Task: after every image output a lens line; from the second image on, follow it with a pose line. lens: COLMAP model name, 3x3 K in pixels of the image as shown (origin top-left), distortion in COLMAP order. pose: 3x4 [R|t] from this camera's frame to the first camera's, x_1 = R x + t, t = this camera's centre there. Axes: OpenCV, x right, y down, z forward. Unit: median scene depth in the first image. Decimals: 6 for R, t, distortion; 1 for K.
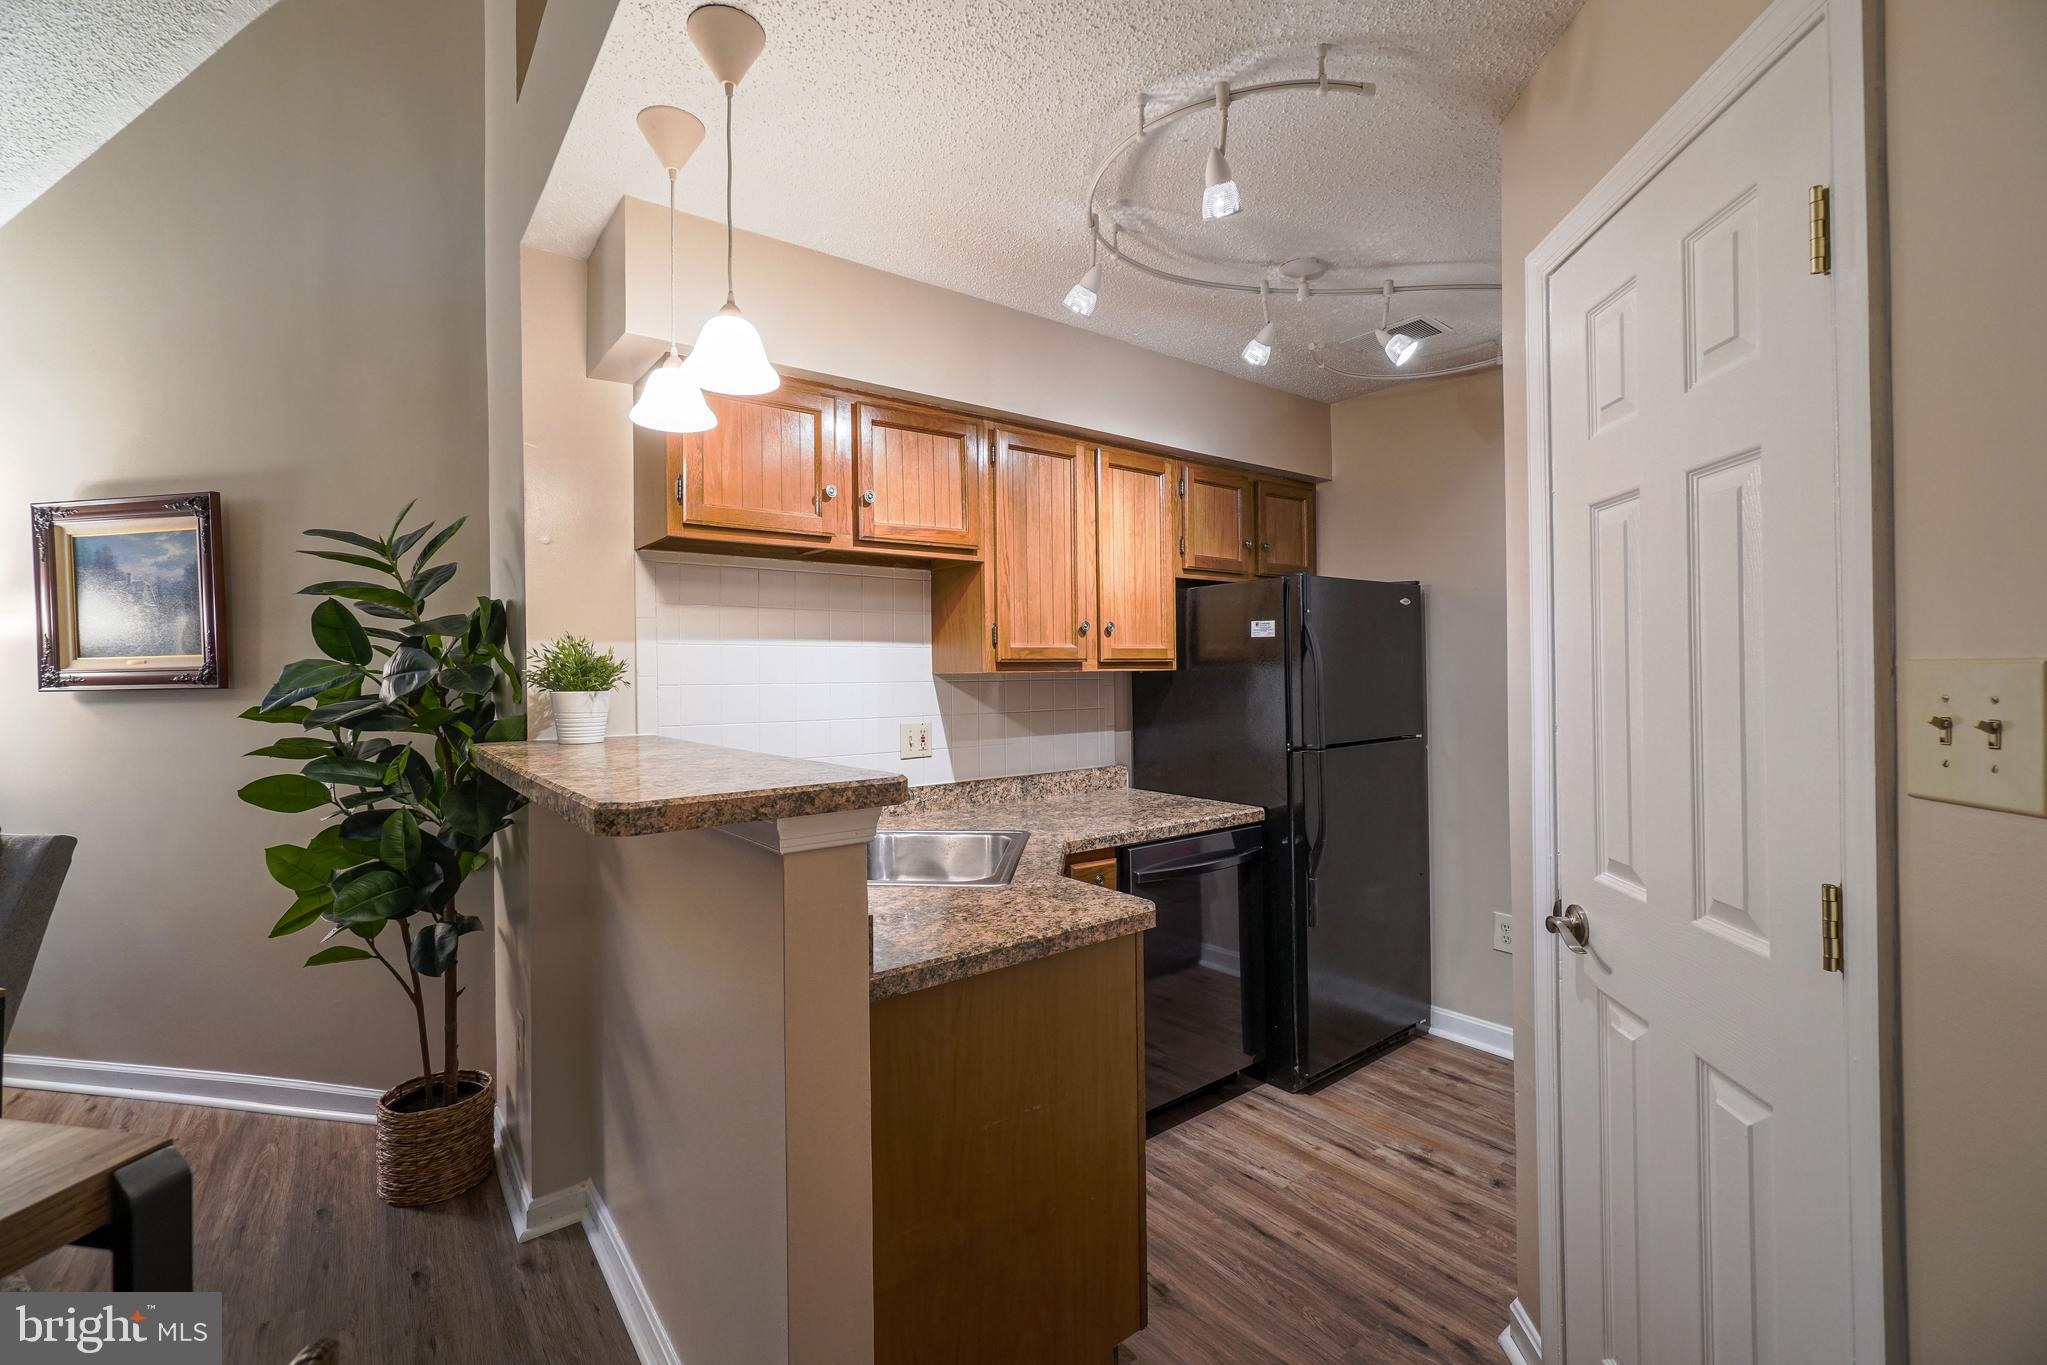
lens RADIAL K [[879.8, 0, 1009.4], [0, 879.8, 668.3], [0, 0, 1]] dist [-0.009198, 0.005532]
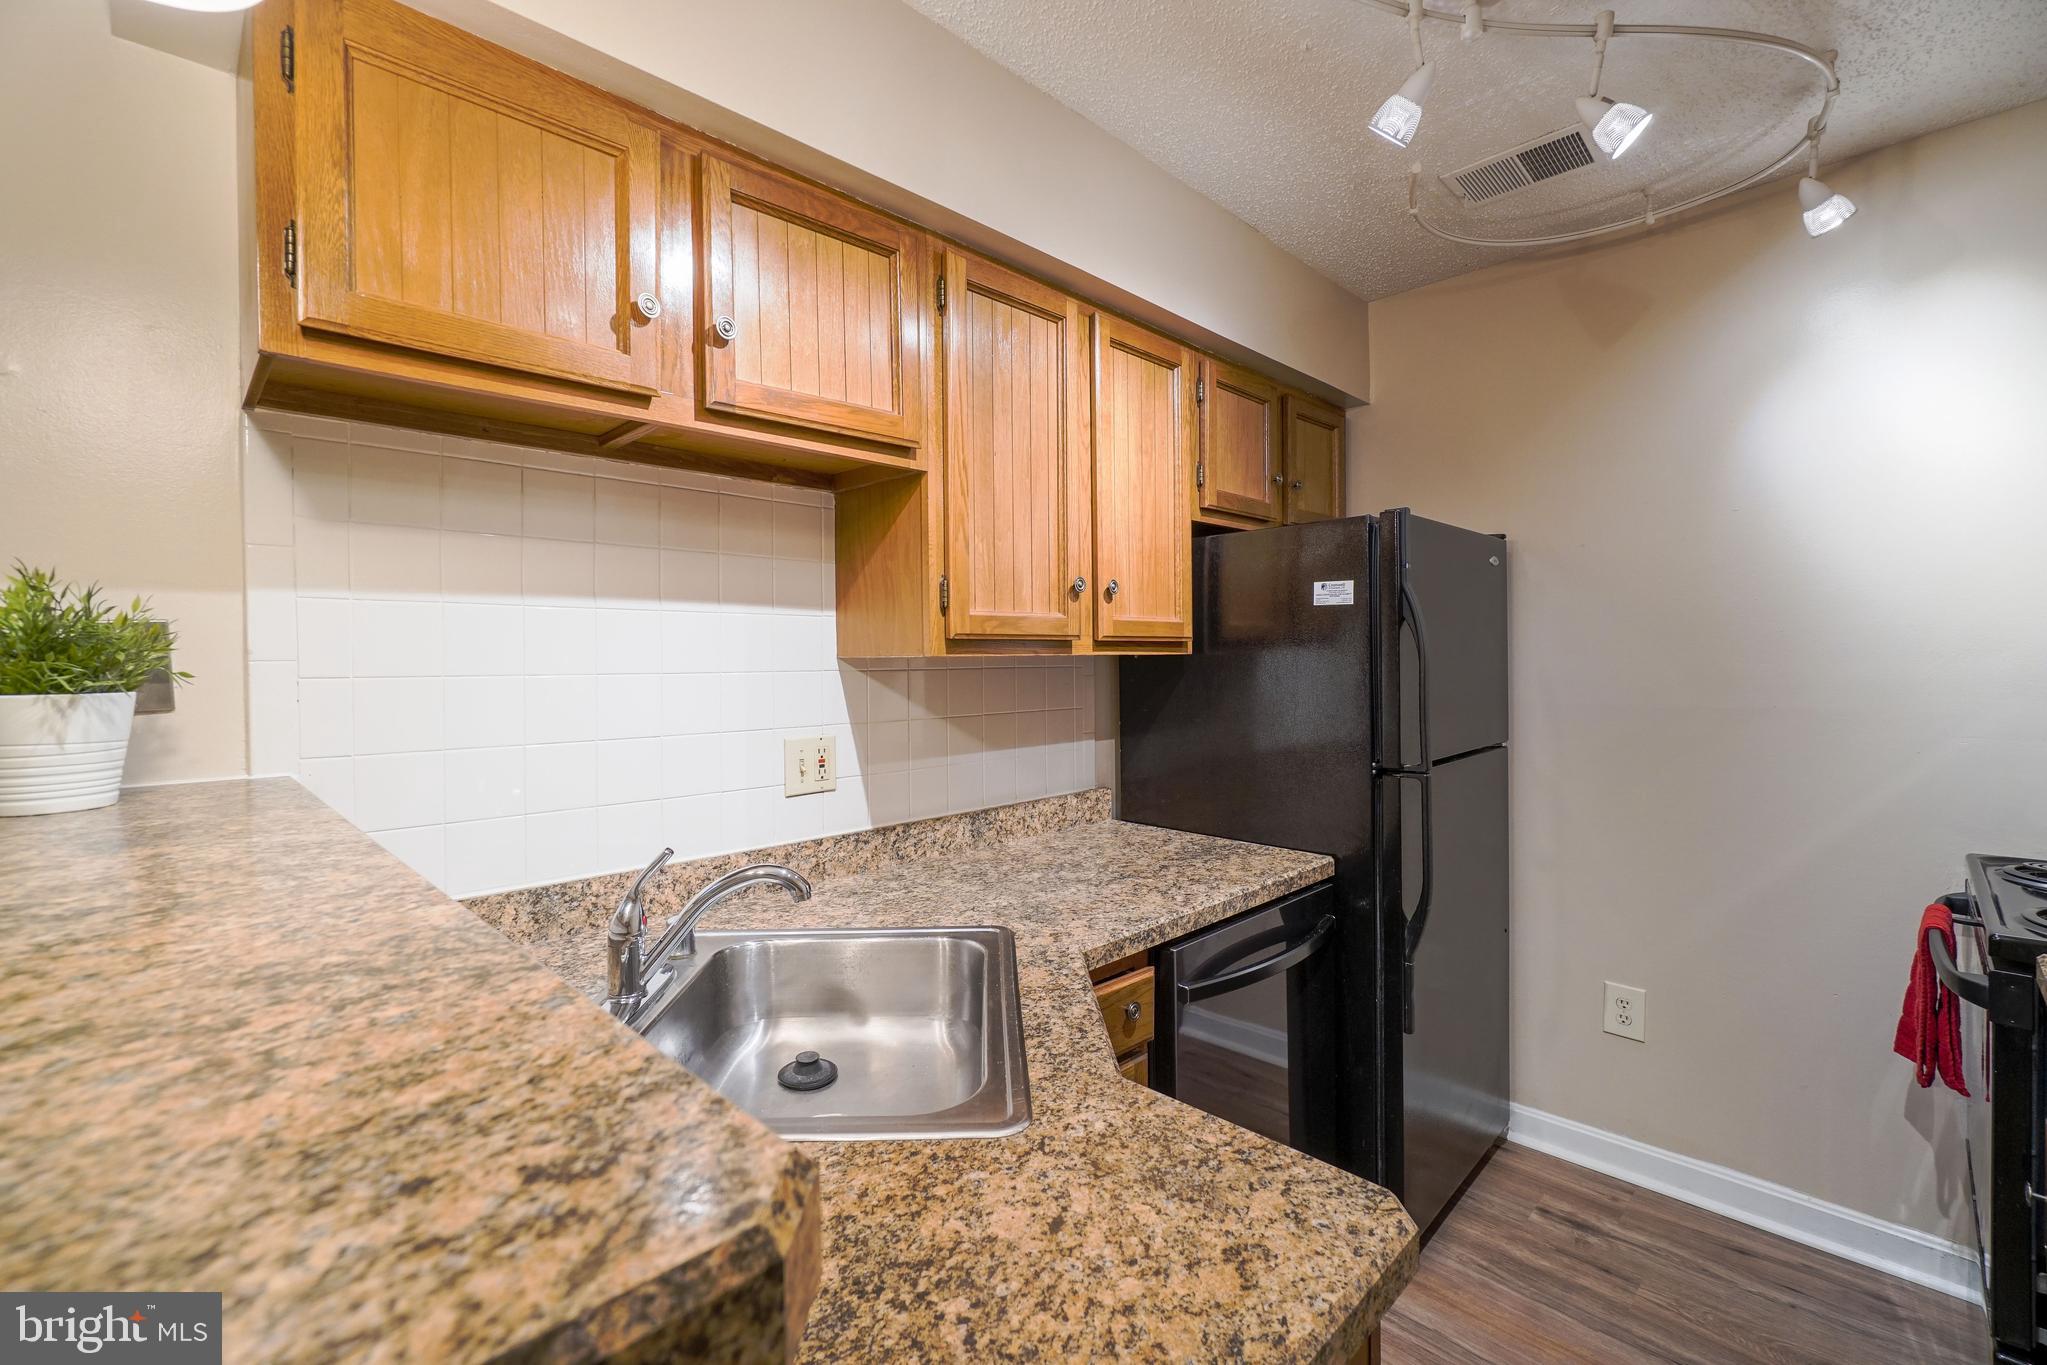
lens RADIAL K [[879.8, 0, 1009.4], [0, 879.8, 668.3], [0, 0, 1]] dist [-0.009198, 0.005532]
pose [[0.992022, 0.001526, 0.126055, -0.044781], [-0.003453, 0.999881, 0.015067, 0.003725], [-0.126017, -0.015383, 0.991909, 0.364542]]
